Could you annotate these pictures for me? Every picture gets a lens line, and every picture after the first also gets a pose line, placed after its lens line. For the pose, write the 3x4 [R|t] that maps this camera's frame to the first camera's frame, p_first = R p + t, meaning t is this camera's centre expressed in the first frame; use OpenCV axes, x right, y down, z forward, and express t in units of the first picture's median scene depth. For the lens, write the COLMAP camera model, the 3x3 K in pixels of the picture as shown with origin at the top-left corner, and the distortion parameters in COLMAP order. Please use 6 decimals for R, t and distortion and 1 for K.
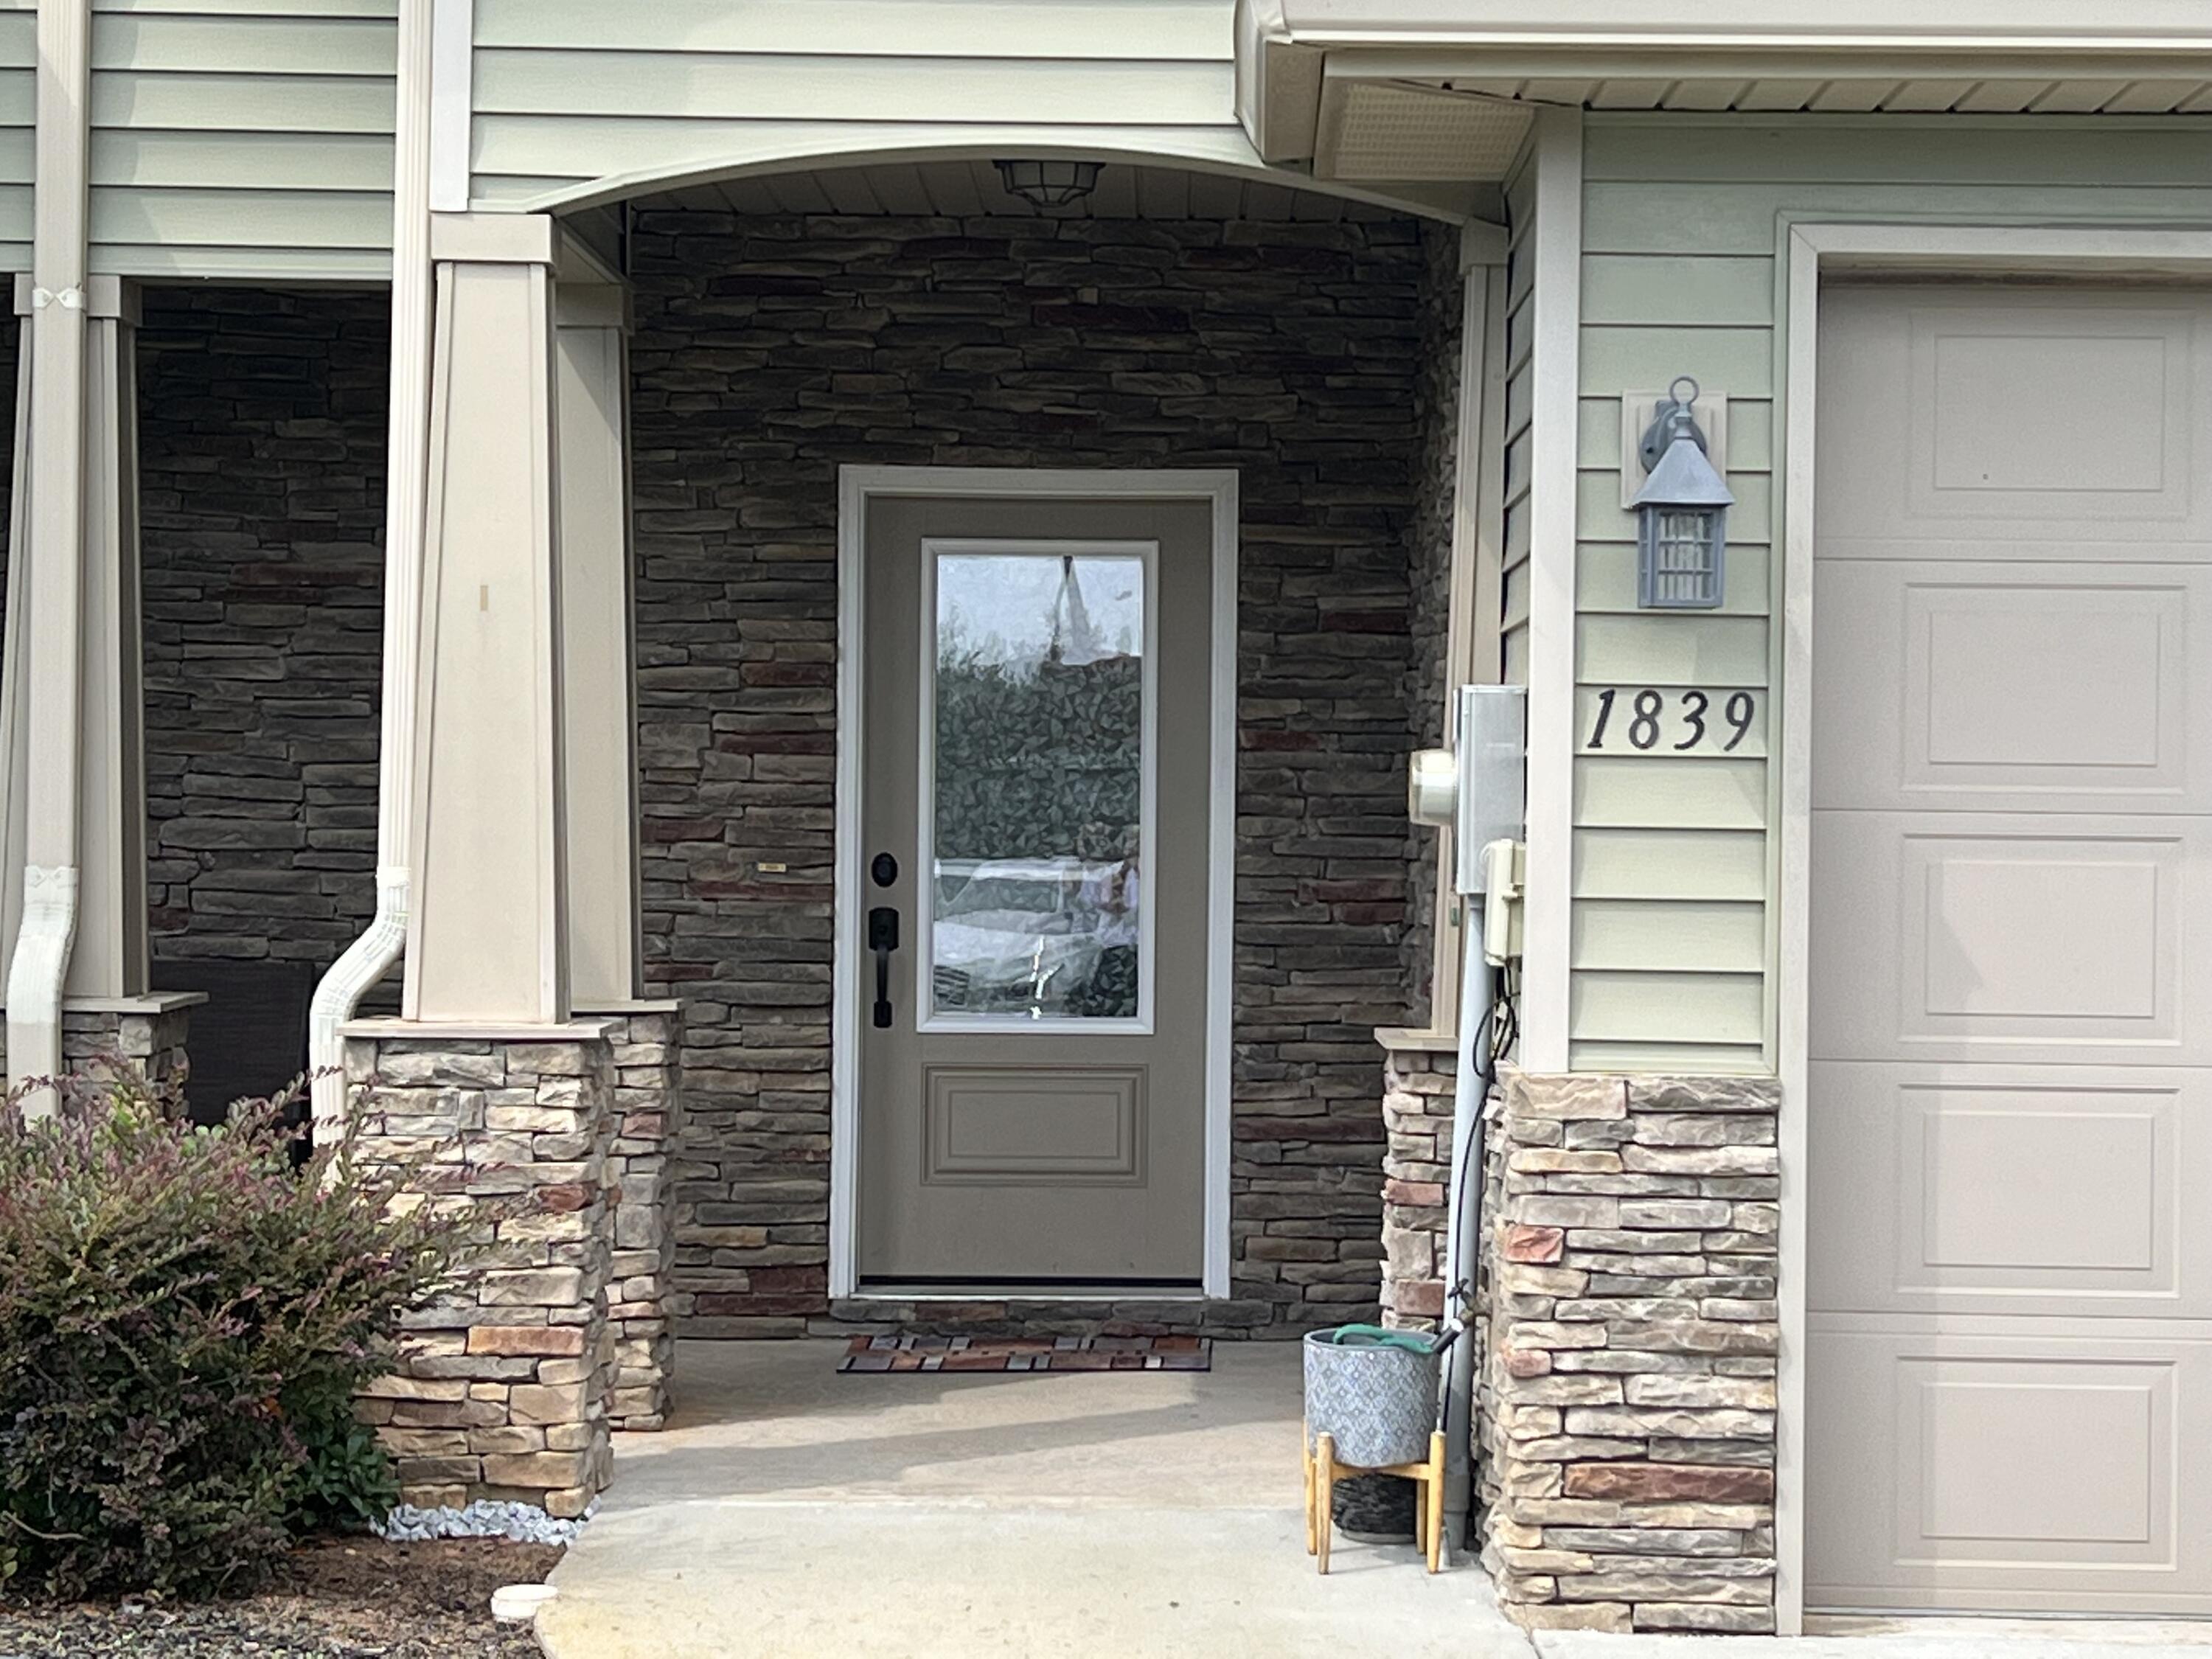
lens RADIAL K [[5054.5, 0, 1110.6], [0, 5054.5, 833.7], [0, 0, 1]] dist [0.244523, -0.460946]
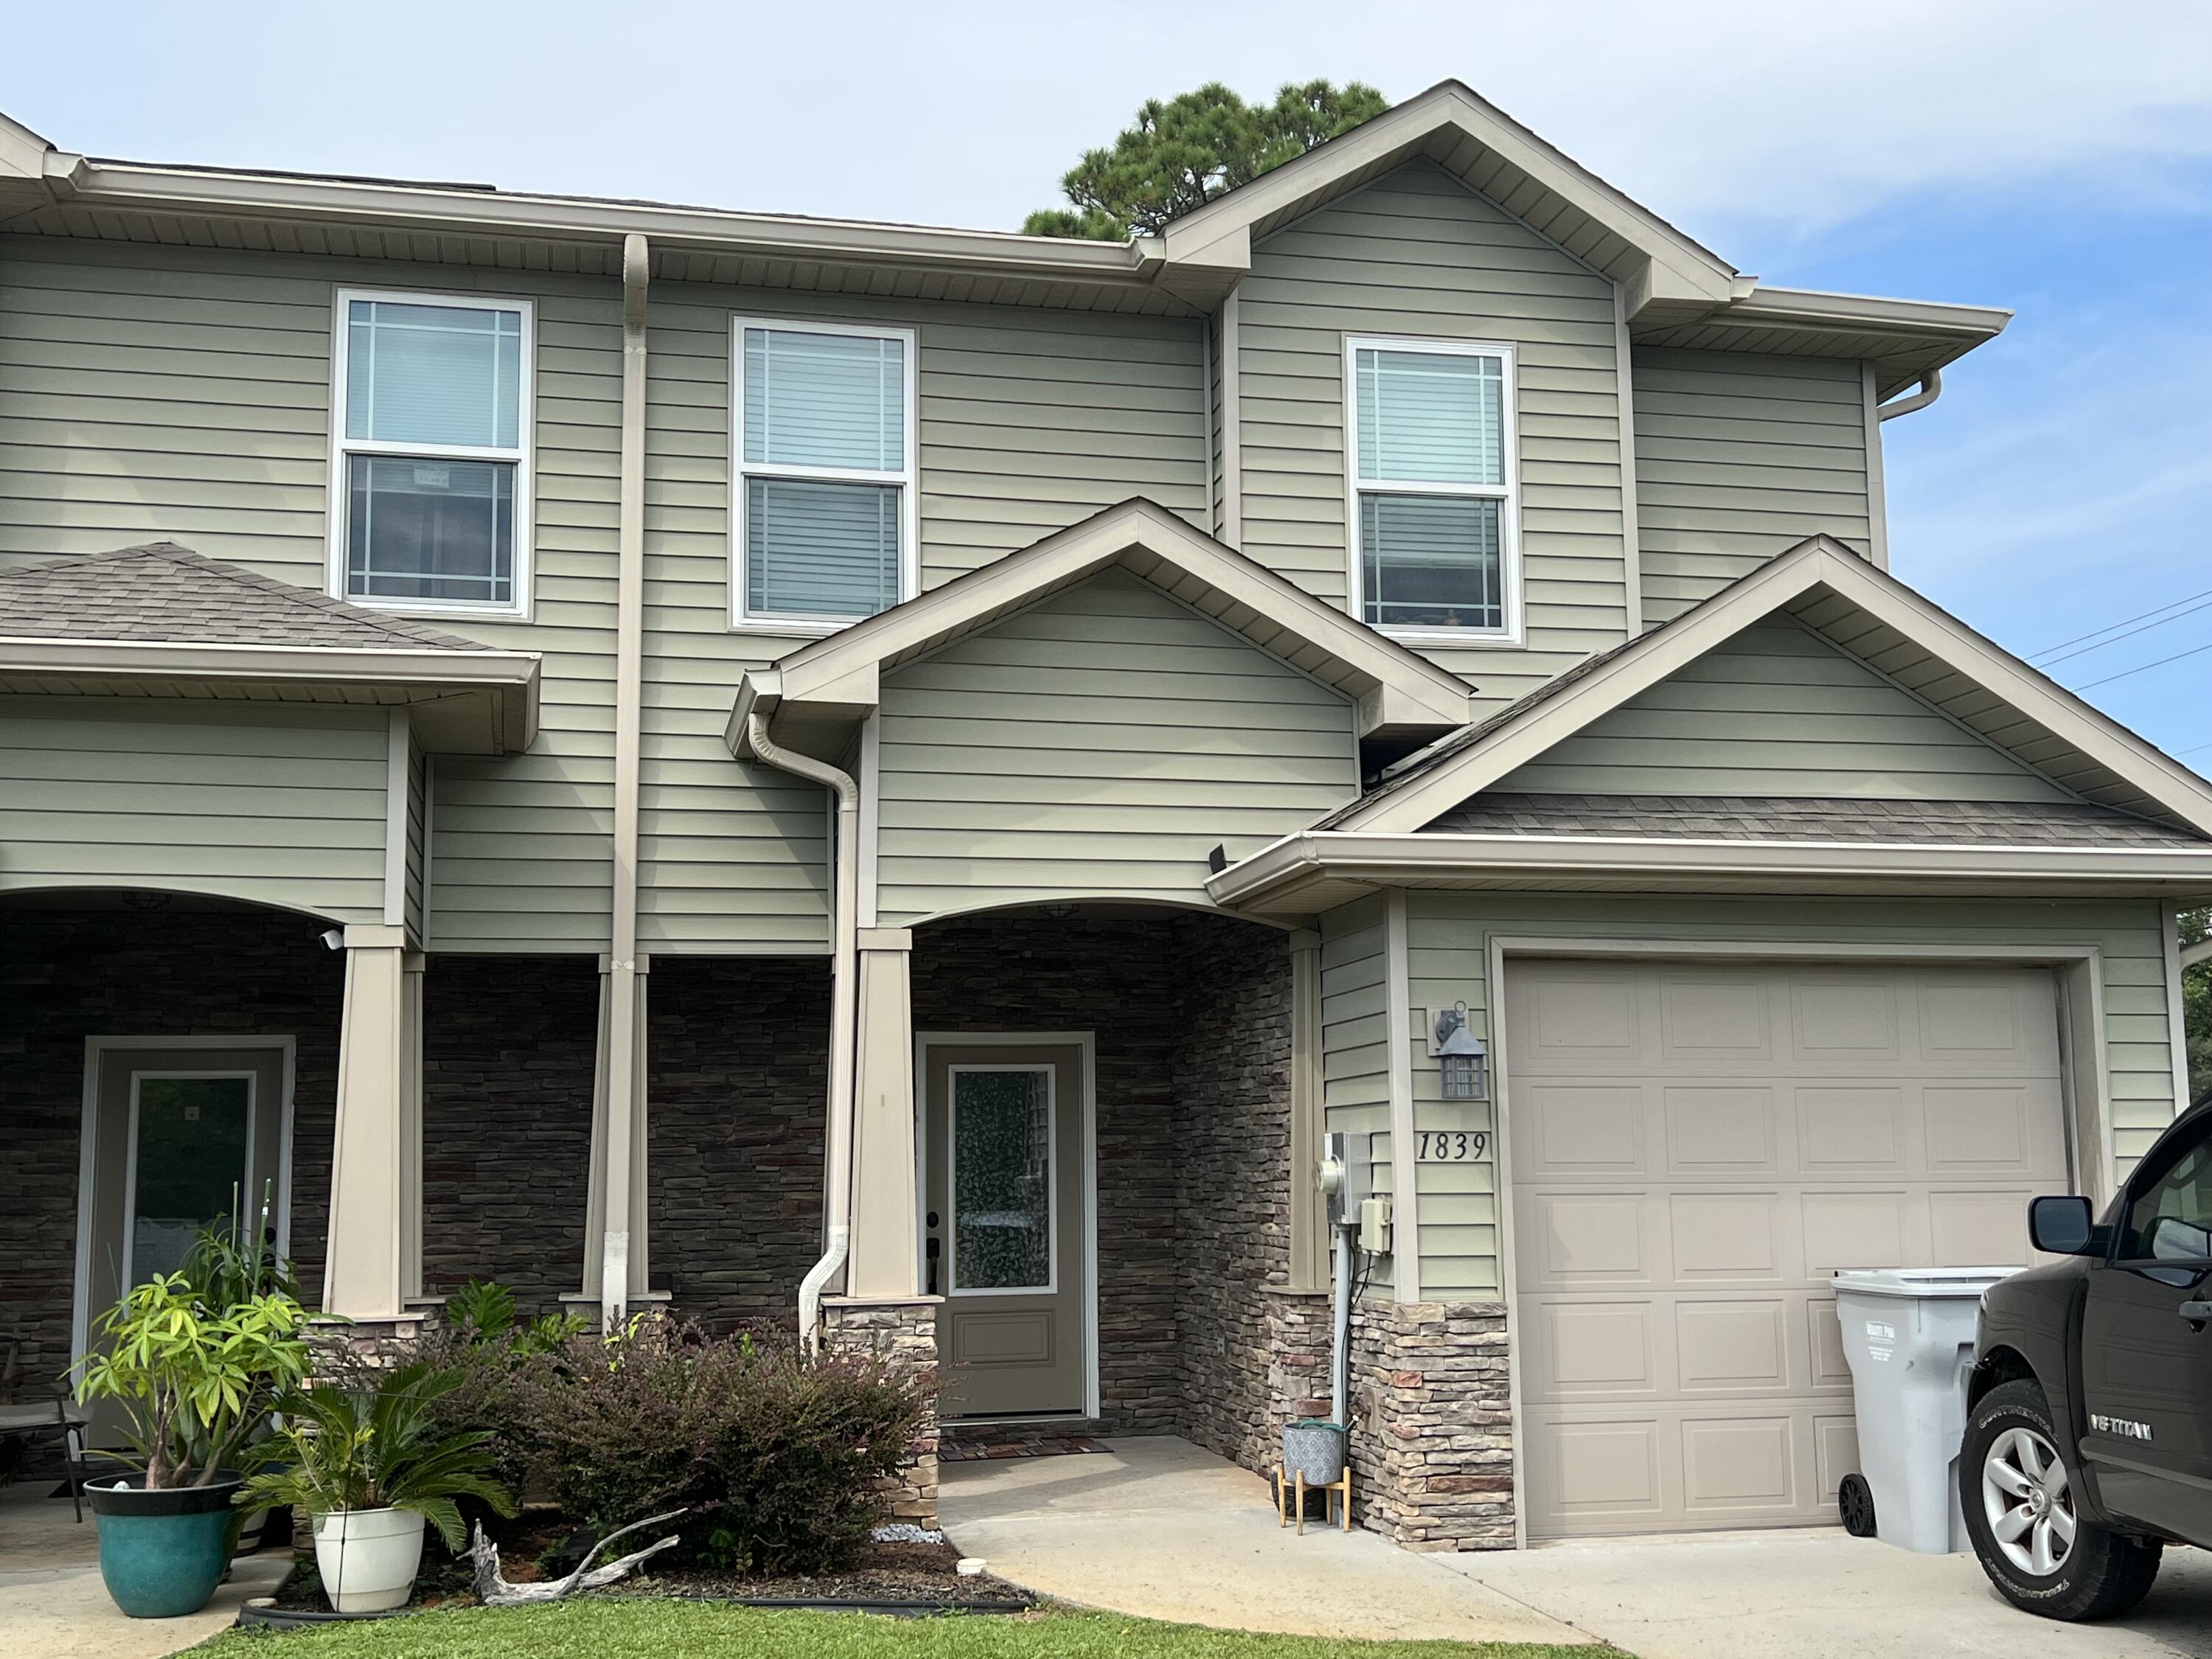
lens RADIAL K [[2525.0, 0, 1106.0], [0, 2525.0, 829.5], [0, 0, 1]] dist [0.274123, -1.025384]
pose [[0.974372, 0.005642, 0.224873, -0.297958], [0.025869, 0.990242, -0.136935, -0.009972], [-0.223451, 0.139243, 0.964718, -0.115685]]
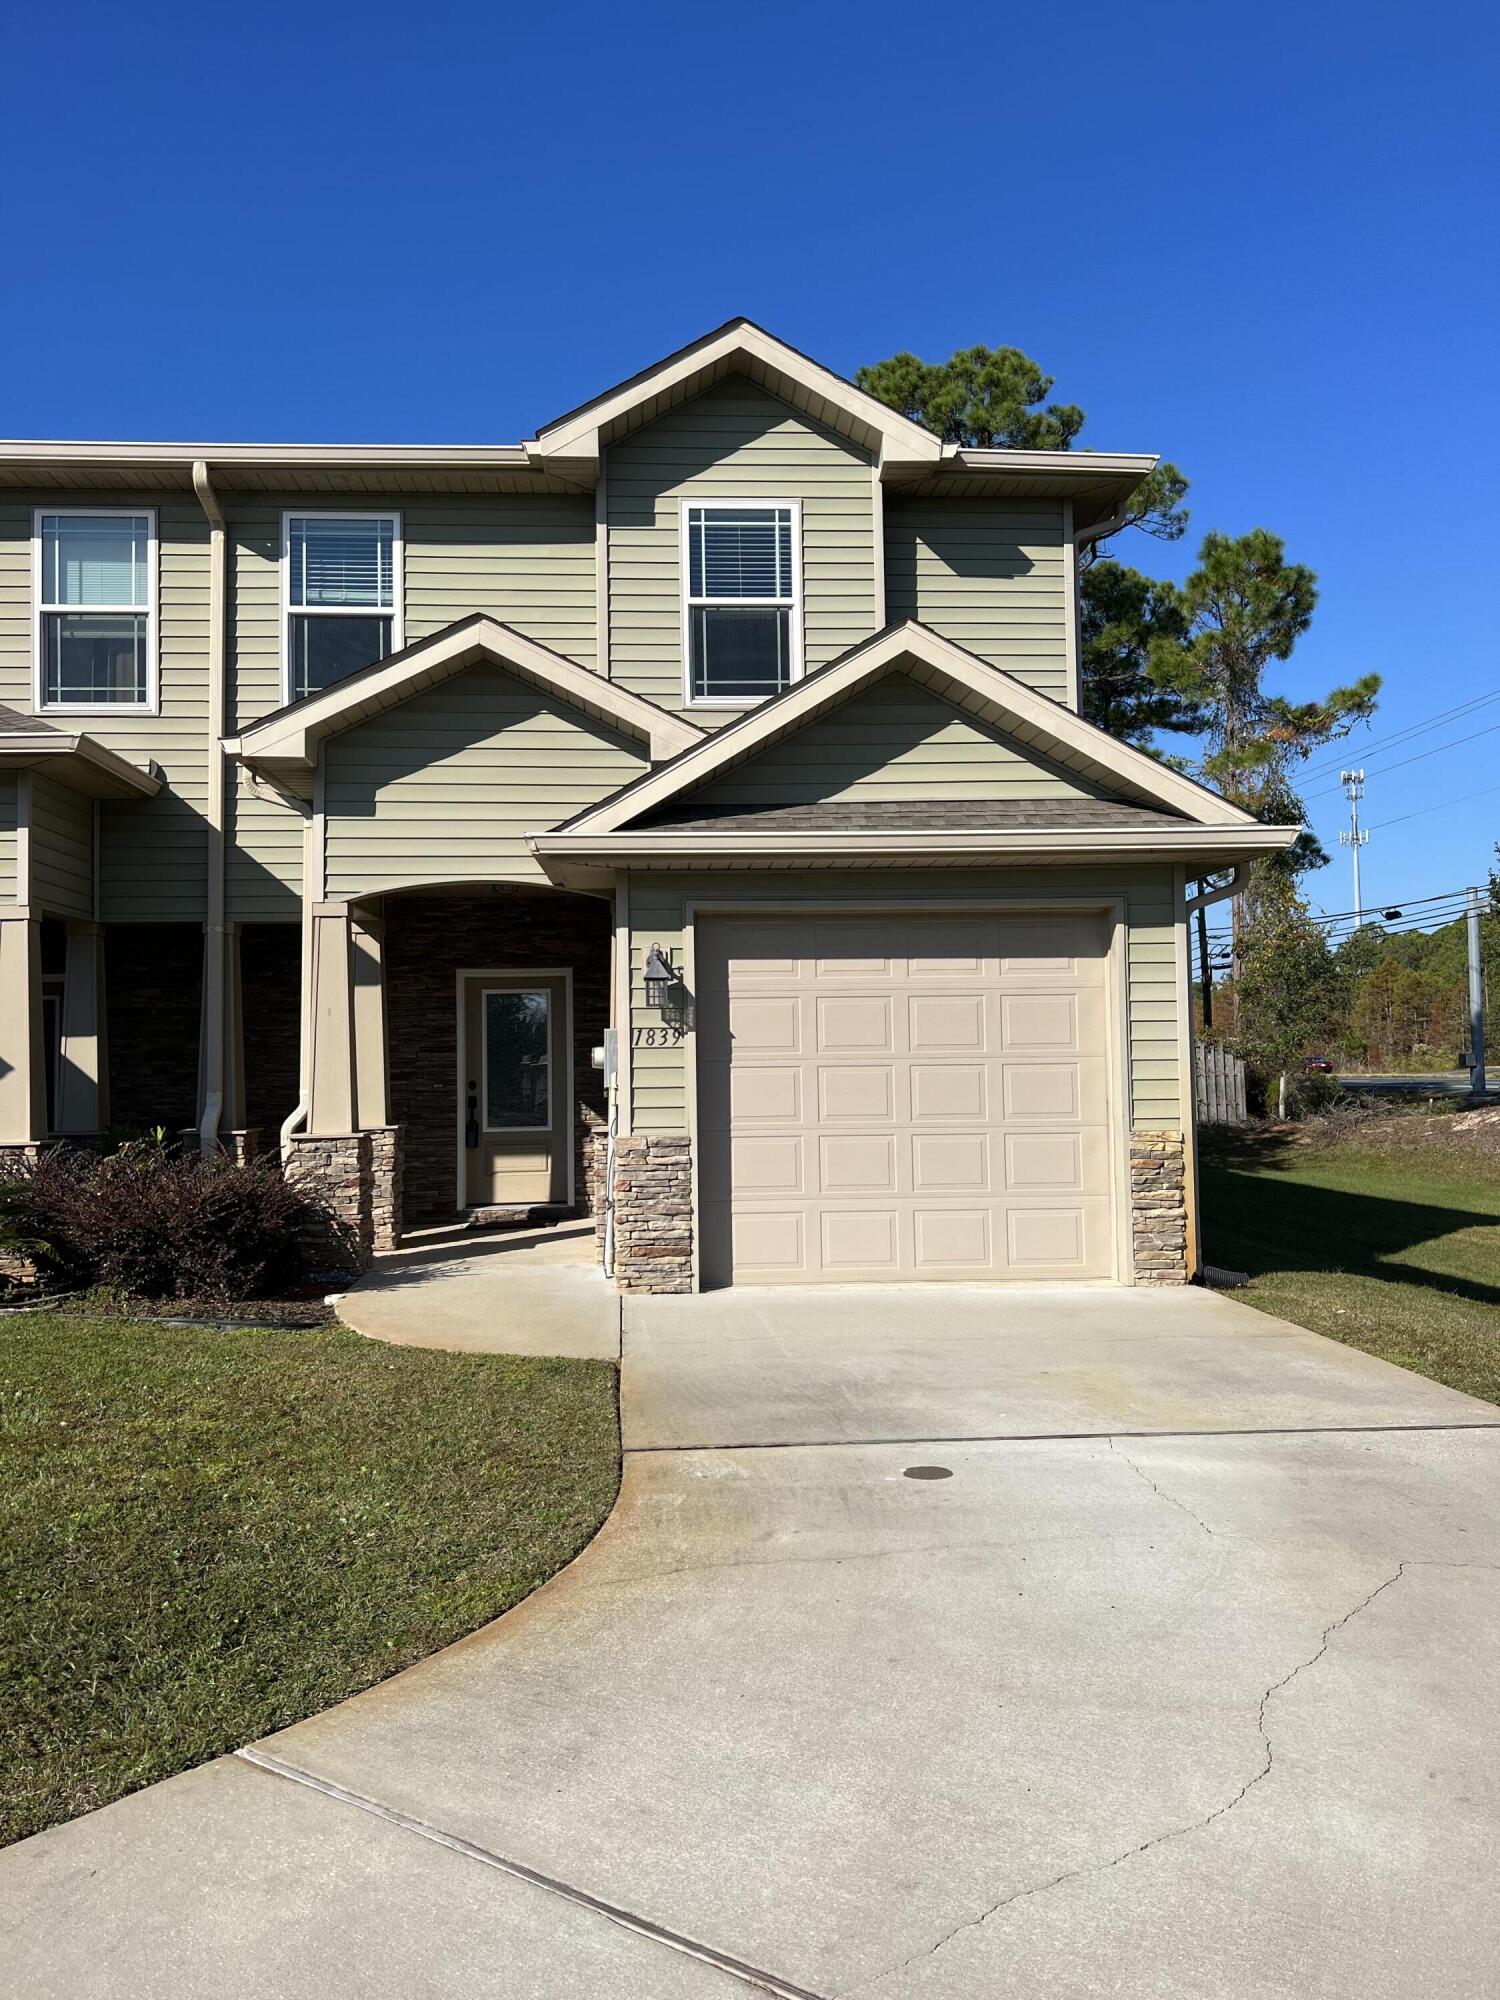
lens RADIAL K [[1527.4, 0, 729.5], [0, 1527.4, 996.0], [0, 0, 1]] dist [0.149320, -0.384633]
pose [[0.997768, -0.026379, 0.061352, 0.092351], [0.029286, 0.998466, -0.046985, 0.000788], [-0.060018, 0.048677, 0.997010, -0.080919]]
